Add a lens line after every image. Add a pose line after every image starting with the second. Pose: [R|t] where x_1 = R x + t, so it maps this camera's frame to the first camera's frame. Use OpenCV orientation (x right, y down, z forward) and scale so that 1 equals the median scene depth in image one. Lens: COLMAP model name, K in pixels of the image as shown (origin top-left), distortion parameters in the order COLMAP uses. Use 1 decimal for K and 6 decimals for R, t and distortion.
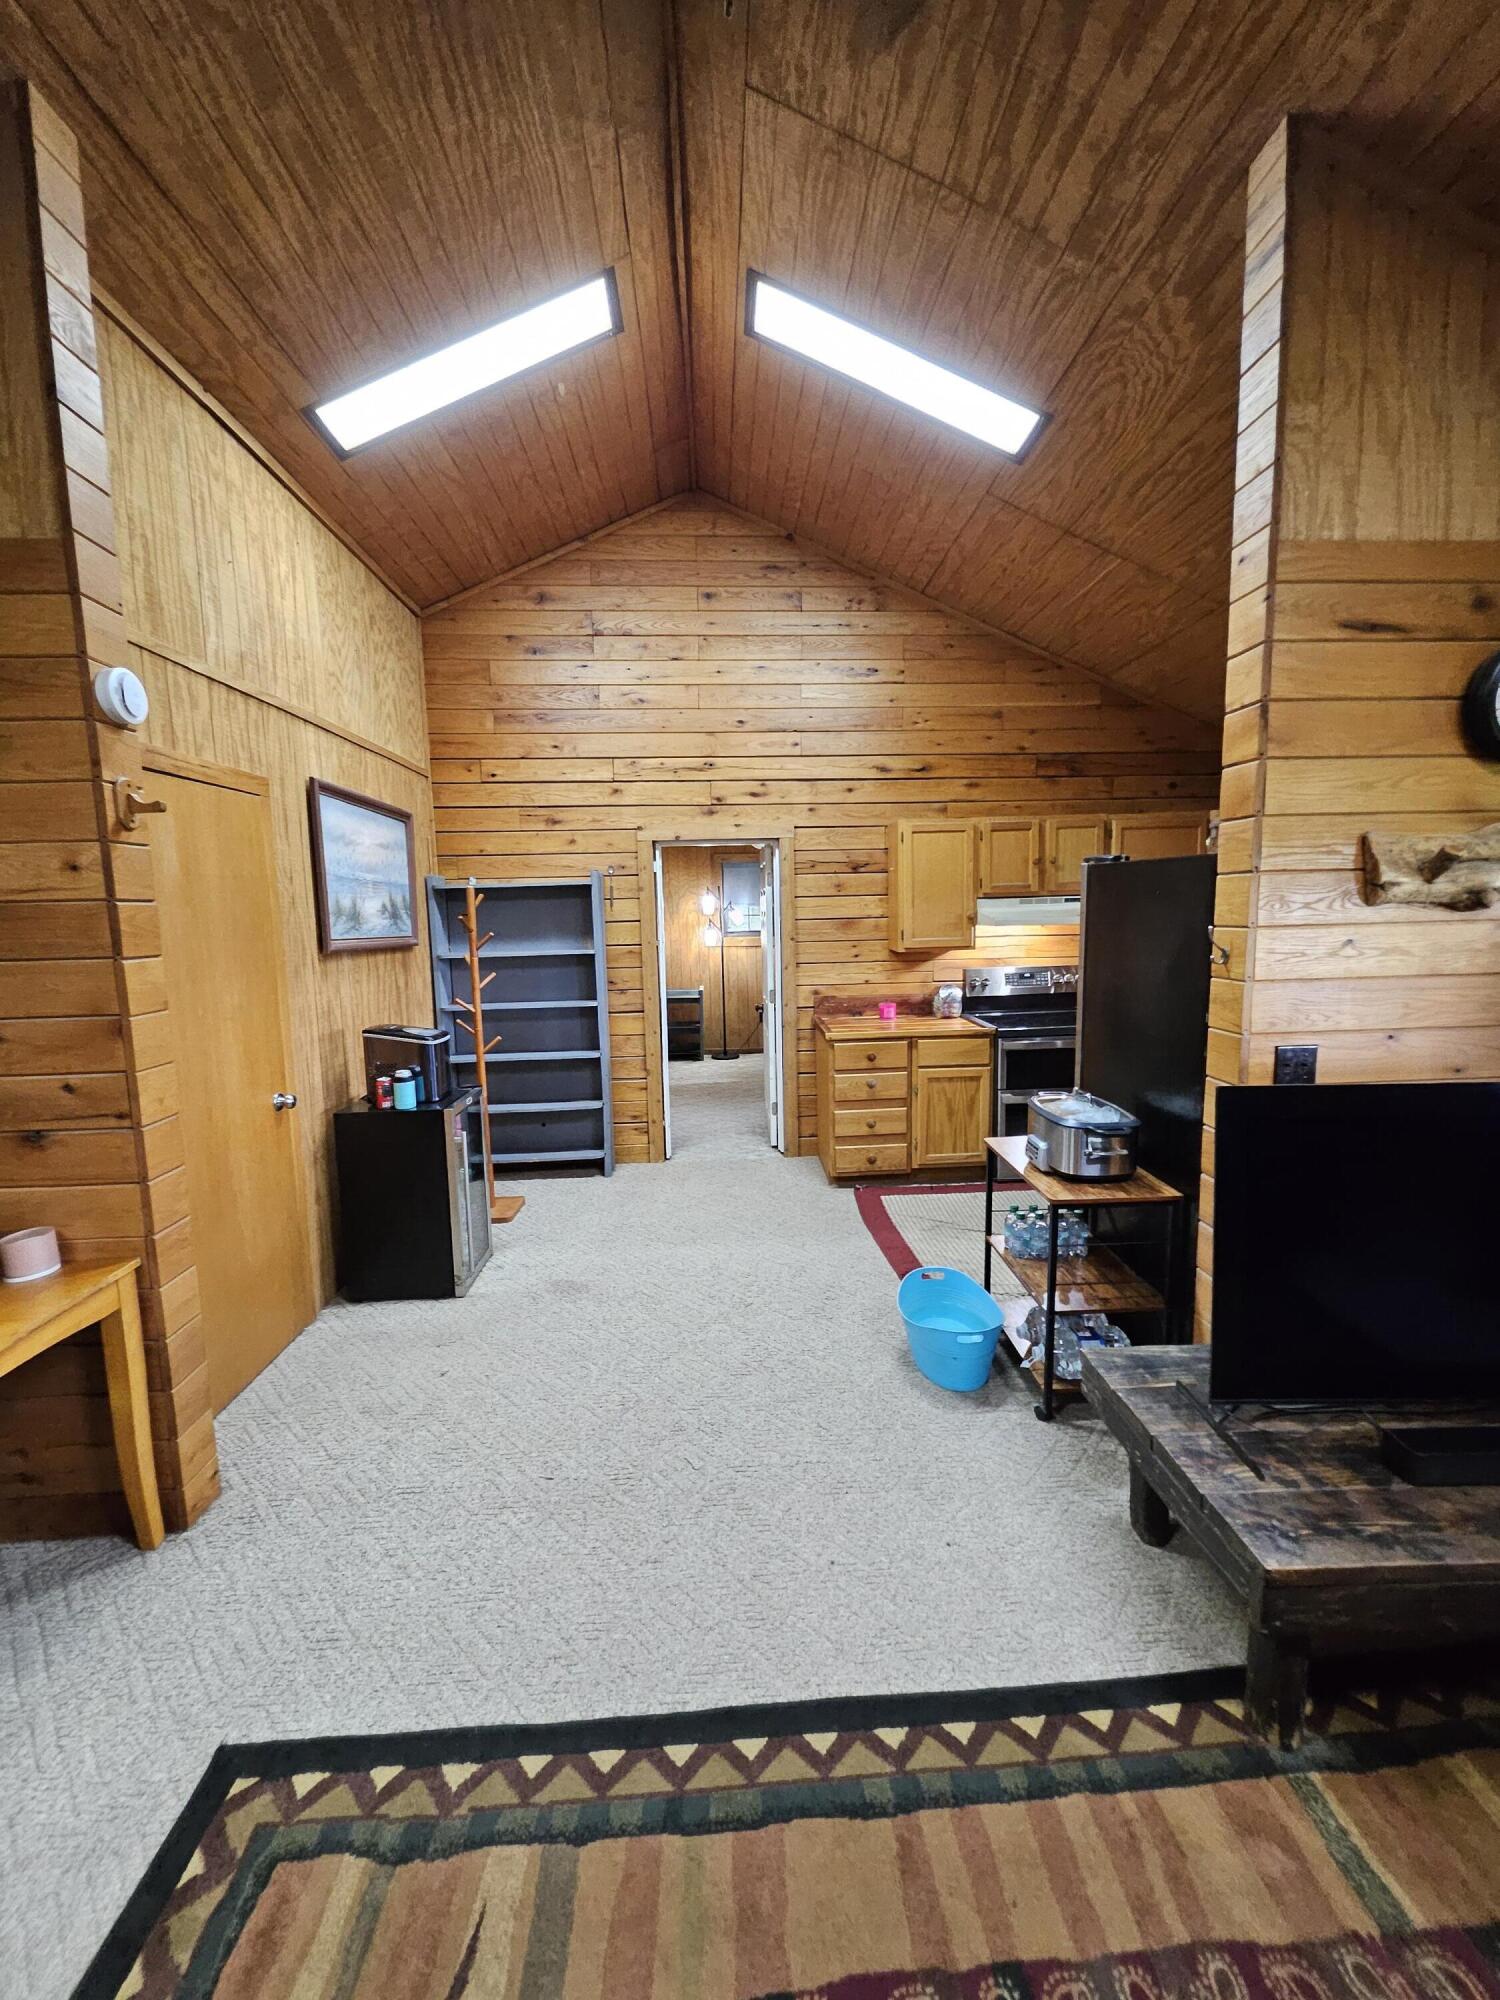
lens RADIAL K [[785.4, 0, 754.8], [0, 785.4, 999.9], [0, 0, 1]] dist [0.001866, -0.000314]
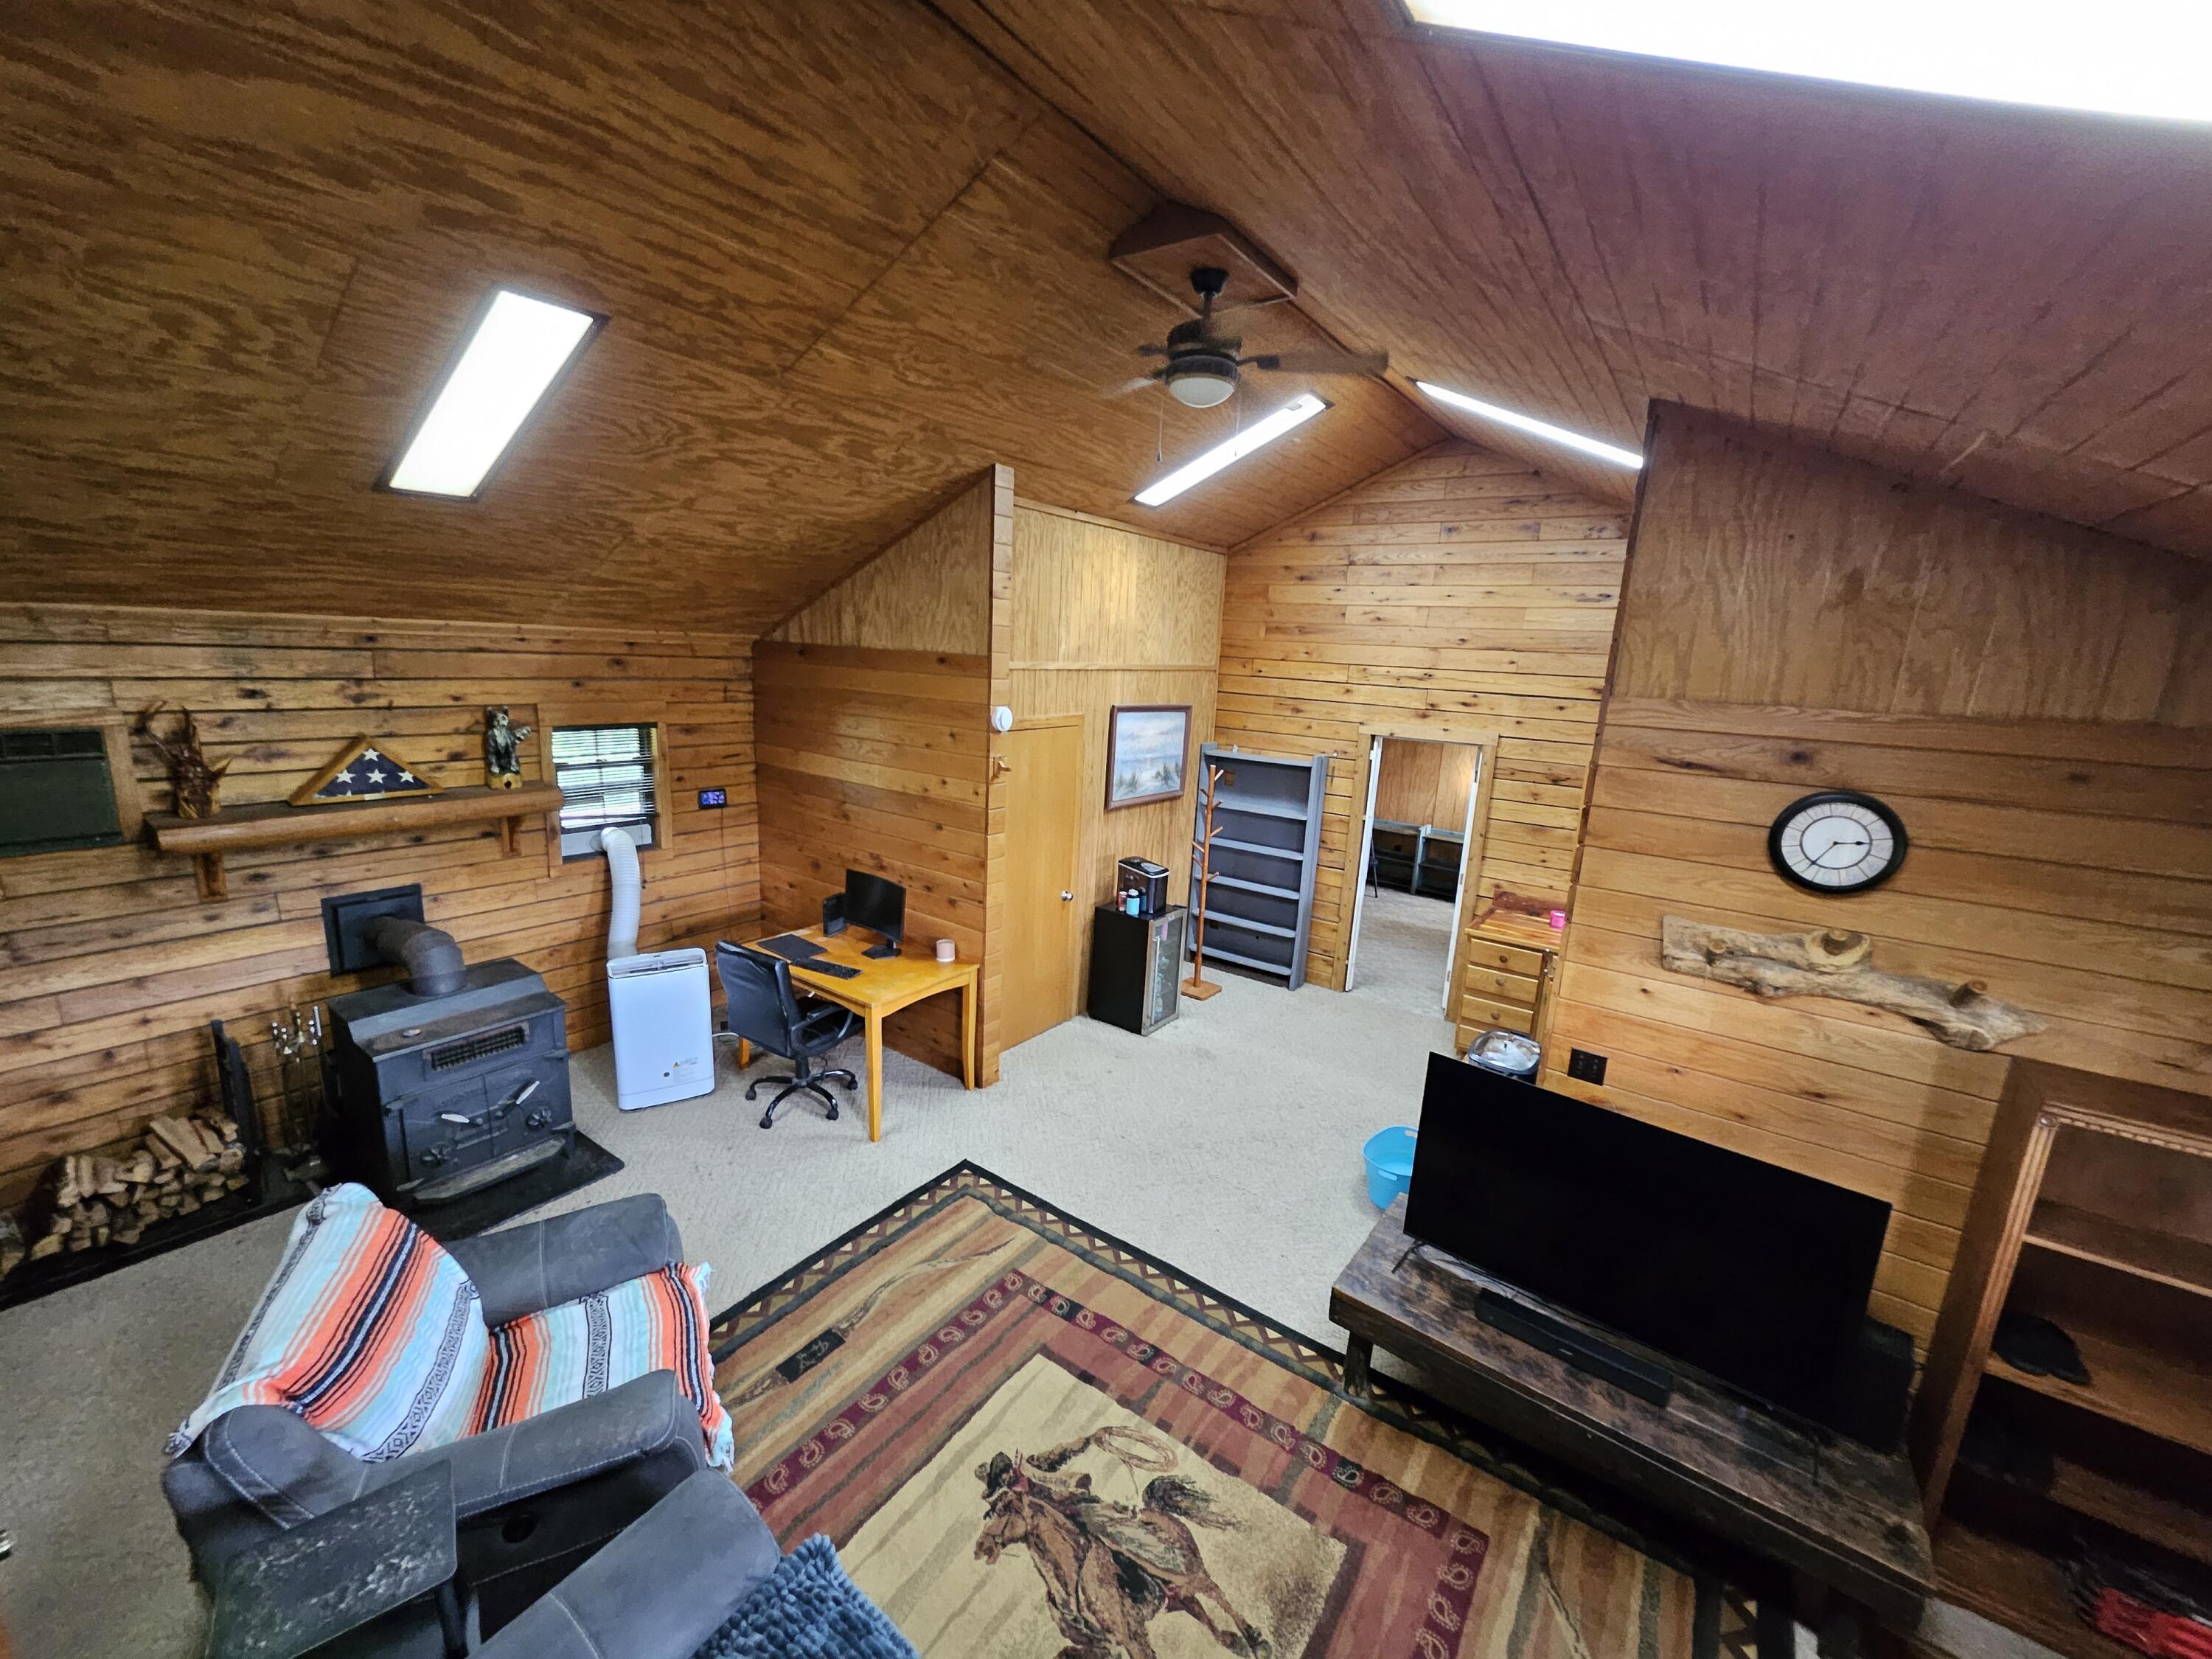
lens RADIAL K [[868.6, 0, 1104.0], [0, 868.6, 831.4], [0, 0, 1]] dist [0.001866, -0.000314]
pose [[0.776298, 0.188816, -0.601424, 0.579425], [-0.137728, 0.981839, 0.130471, -0.264715], [0.615136, -0.018452, 0.788205, -0.462115]]
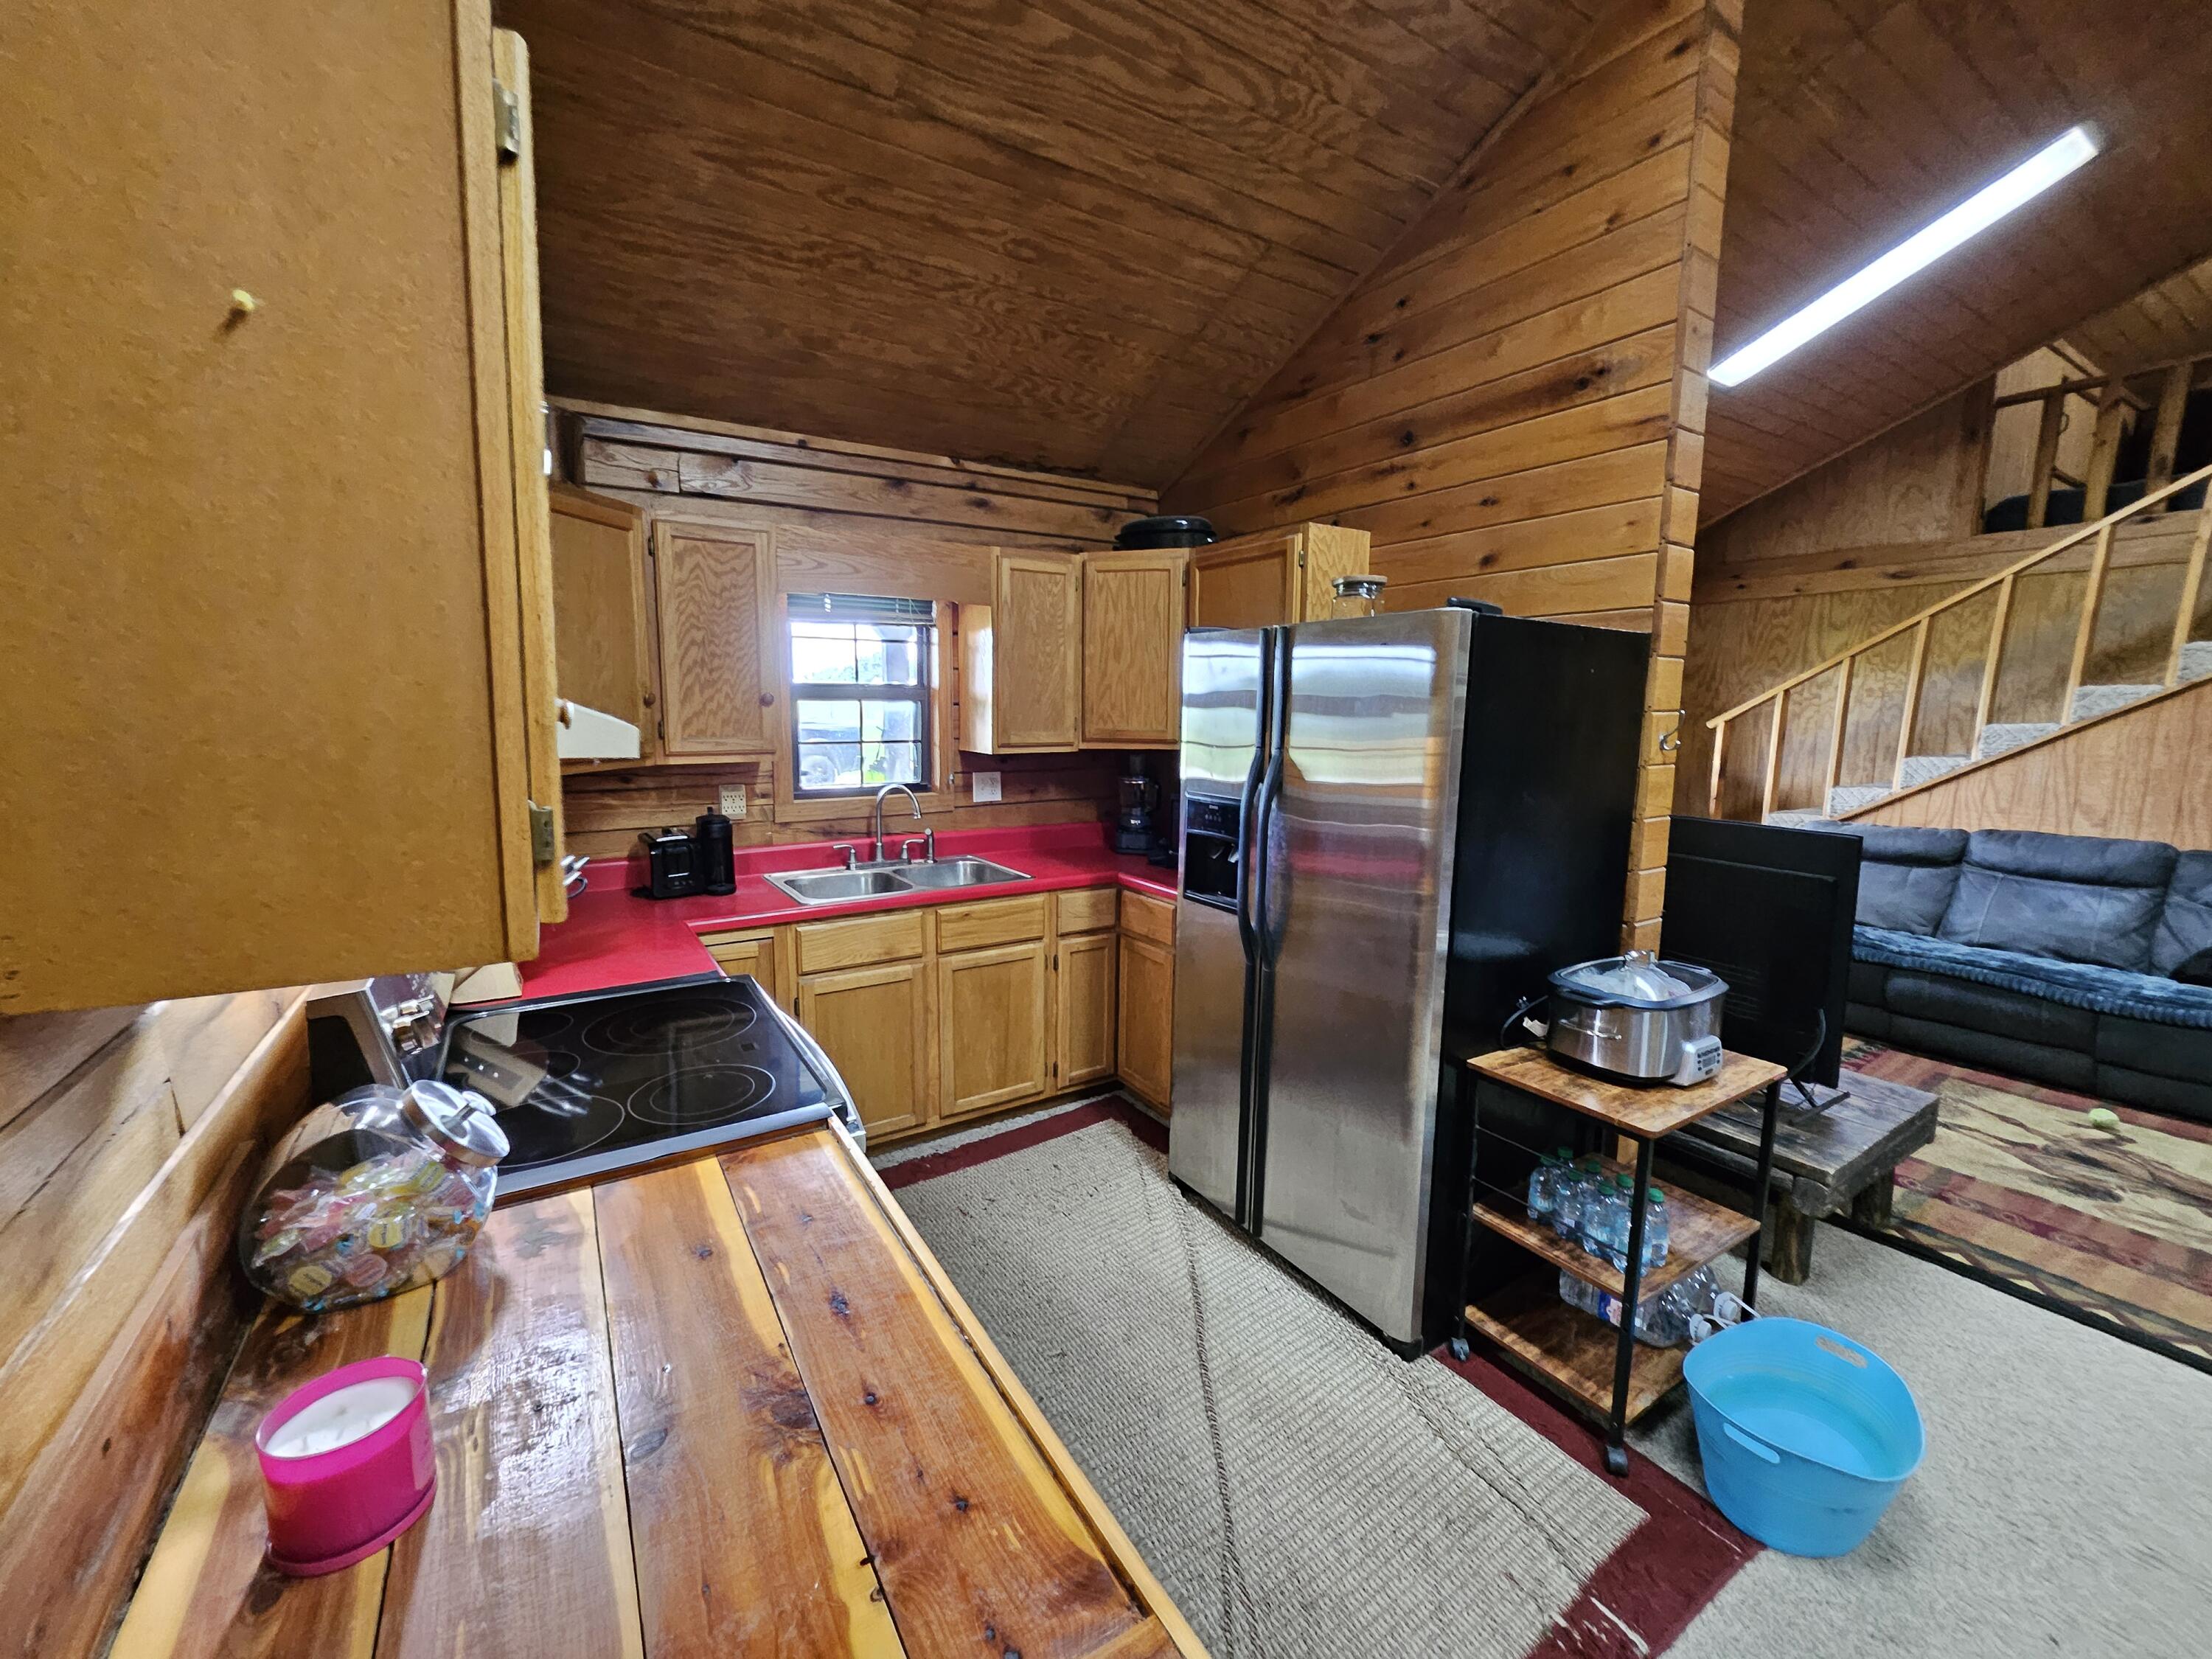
lens RADIAL K [[868.6, 0, 1079.1], [0, 868.6, 826.2], [0, 0, 1]] dist [0.001866, -0.000314]
pose [[-0.475549, -0.097801, 0.874236, -0.010530], [0.111746, 0.979034, 0.170310, -0.147538], [-0.872563, 0.178683, -0.454649, 1.461831]]
